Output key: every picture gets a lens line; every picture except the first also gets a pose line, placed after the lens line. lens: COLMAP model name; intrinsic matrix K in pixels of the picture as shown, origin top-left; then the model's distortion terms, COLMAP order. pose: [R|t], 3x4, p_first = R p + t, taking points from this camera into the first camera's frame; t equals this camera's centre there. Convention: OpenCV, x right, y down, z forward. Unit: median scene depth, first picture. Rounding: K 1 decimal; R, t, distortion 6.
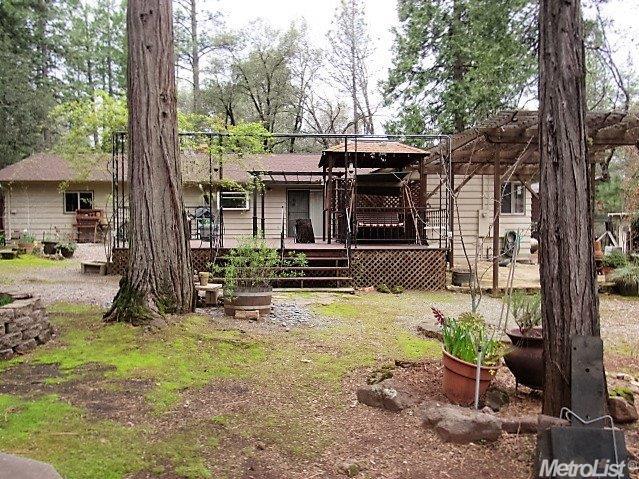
lens RADIAL K [[455.7, 0, 319.5], [0, 455.7, 239.5], [0, 0, 1]] dist [-0.025328, 0.006378]
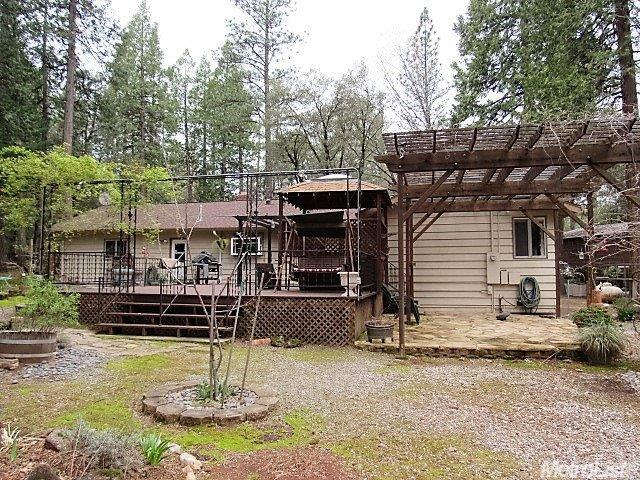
lens RADIAL K [[456.4, 0, 320.0], [0, 456.4, 240.0], [0, 0, 1]] dist [-0.025328, 0.006378]
pose [[0.964562, -0.018132, -0.263234, 0.476931], [-0.008011, 0.995164, -0.097905, -0.003359], [0.263736, 0.096544, 0.959751, 0.152889]]
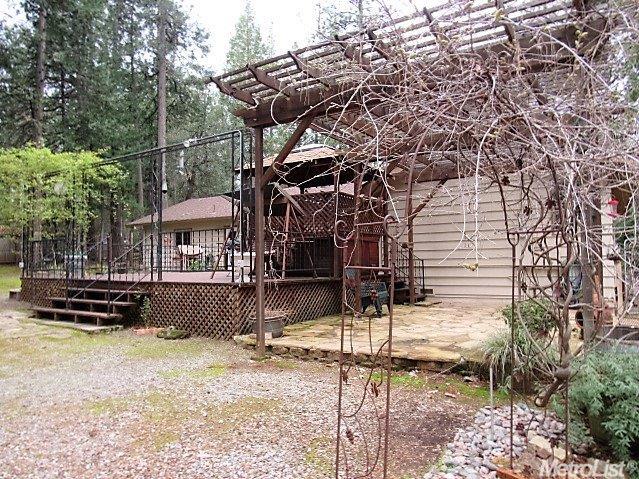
lens RADIAL K [[445.7, 0, 353.2], [0, 445.7, 235.0], [0, 0, 1]] dist [-0.029271, 0.000709]
pose [[0.814309, -0.049360, -0.578329, 0.903726], [-0.003007, 0.996005, -0.089242, 0.007032], [0.580424, 0.074410, 0.810908, 0.564542]]
